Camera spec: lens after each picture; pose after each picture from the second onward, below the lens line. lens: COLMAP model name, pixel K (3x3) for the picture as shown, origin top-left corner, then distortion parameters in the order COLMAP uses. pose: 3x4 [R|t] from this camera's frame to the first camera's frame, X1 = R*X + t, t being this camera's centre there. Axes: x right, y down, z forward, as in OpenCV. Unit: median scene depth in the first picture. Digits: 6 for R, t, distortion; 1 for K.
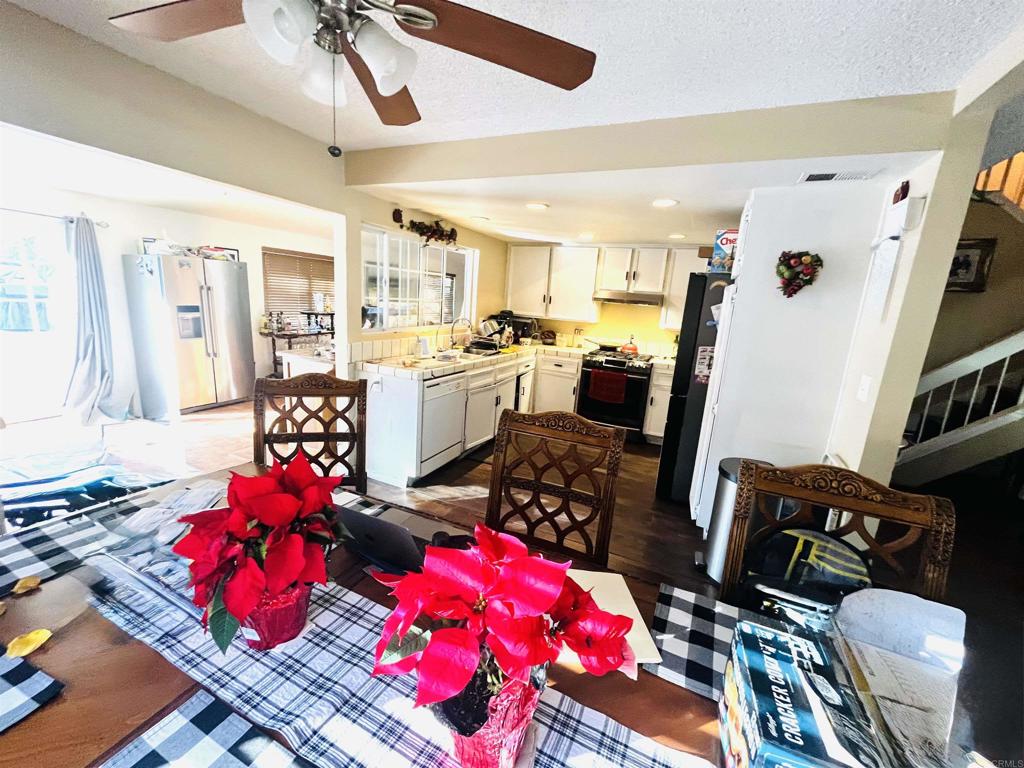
lens RADIAL K [[416.6, 0, 508.5], [0, 416.6, 386.2], [0, 0, 1]] dist [-0.001678, -0.000413]
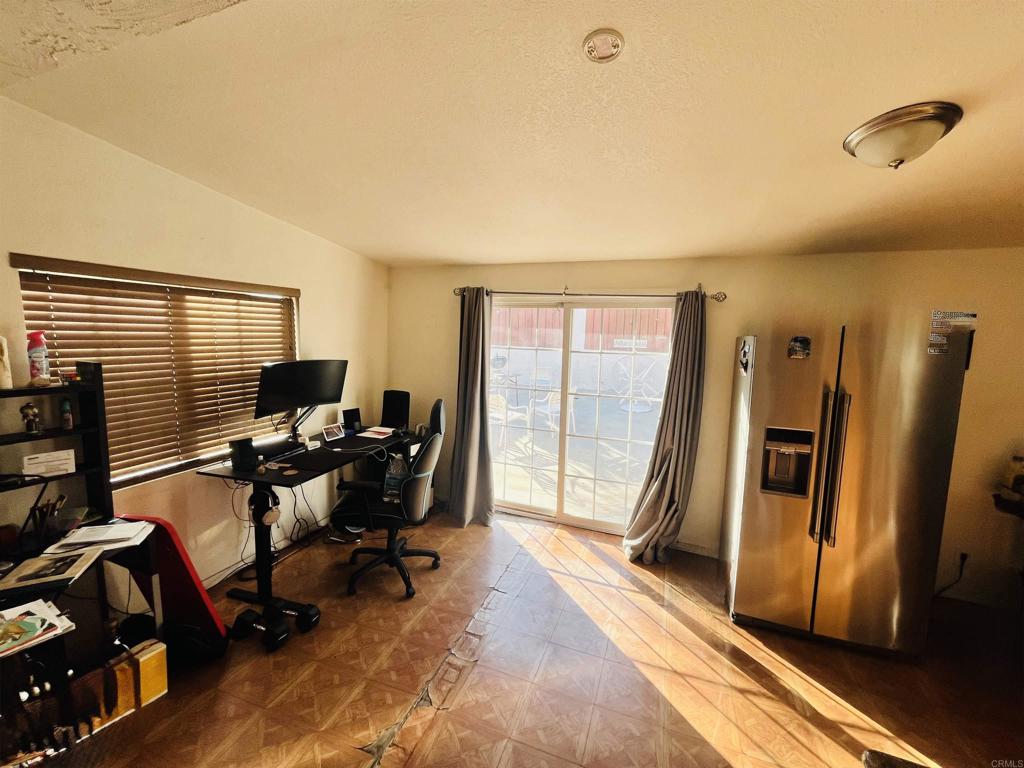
lens RADIAL K [[416.6, 0, 508.5], [0, 416.6, 386.2], [0, 0, 1]] dist [-0.001678, -0.000413]
pose [[0.063241, 0.063766, -0.995959, -0.295973], [-0.229205, 0.972209, 0.047692, -0.193712], [0.971322, 0.225263, 0.076099, 0.627977]]
